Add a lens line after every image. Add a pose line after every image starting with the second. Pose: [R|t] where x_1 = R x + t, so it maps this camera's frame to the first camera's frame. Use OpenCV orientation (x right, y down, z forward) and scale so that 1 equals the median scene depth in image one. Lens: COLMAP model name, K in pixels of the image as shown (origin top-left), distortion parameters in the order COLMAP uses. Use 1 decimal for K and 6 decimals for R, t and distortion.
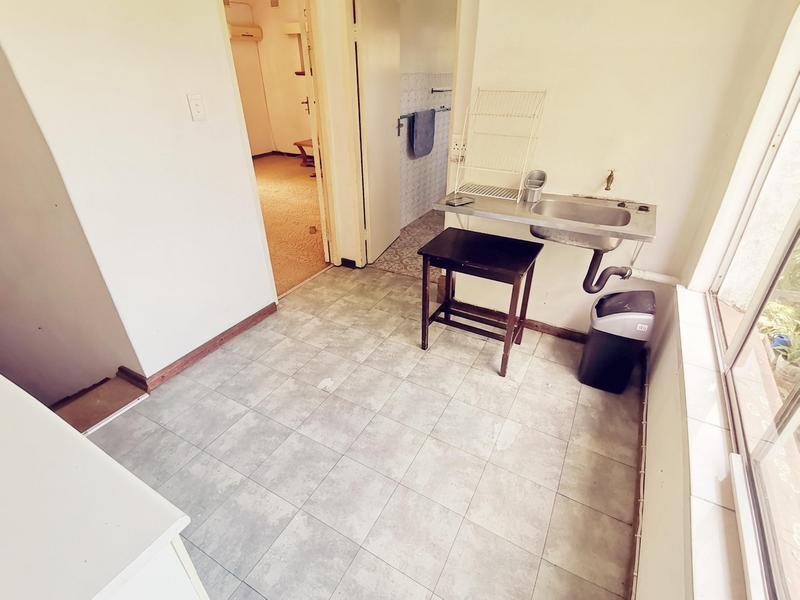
lens RADIAL K [[399.7, 0, 400.0], [0, 399.7, 300.0], [0, 0, 1]] dist [0.002778, -0.000793]
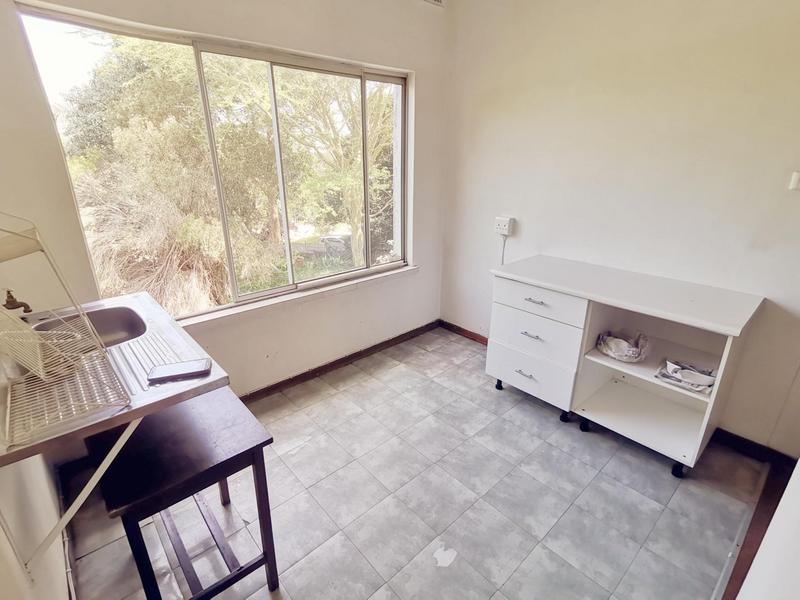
lens RADIAL K [[399.7, 0, 400.0], [0, 399.7, 300.0], [0, 0, 1]] dist [0.002778, -0.000793]
pose [[-0.950139, -0.098292, 0.295931, -0.308752], [0.161751, 0.656004, 0.737221, -0.698270], [-0.266595, 0.748329, -0.607396, 1.248790]]
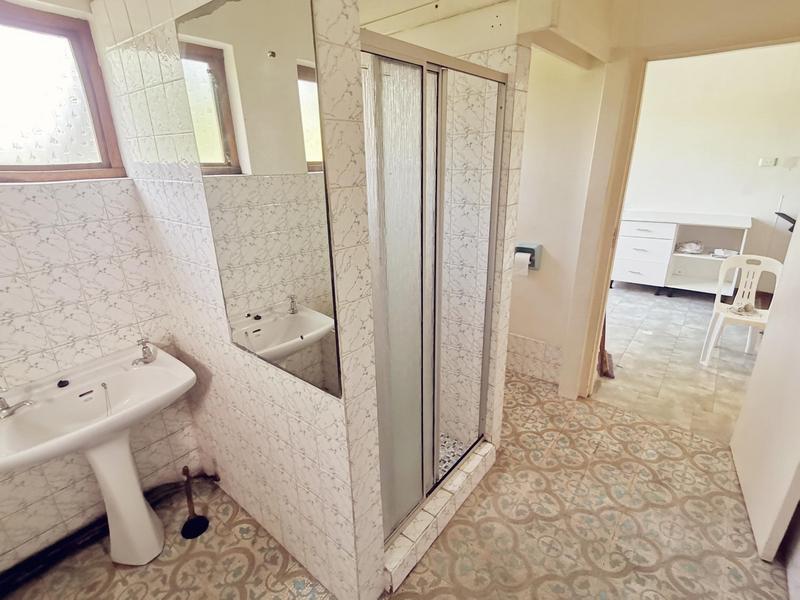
lens RADIAL K [[390.1, 0, 388.7], [0, 390.1, 300.8], [0, 0, 1]] dist [-0.038772, 0.000388]
pose [[-0.978432, -0.029109, 0.204507, 0.560011], [0.137306, 0.648006, 0.749156, -1.260029], [-0.154329, 0.761078, -0.630033, 2.244396]]
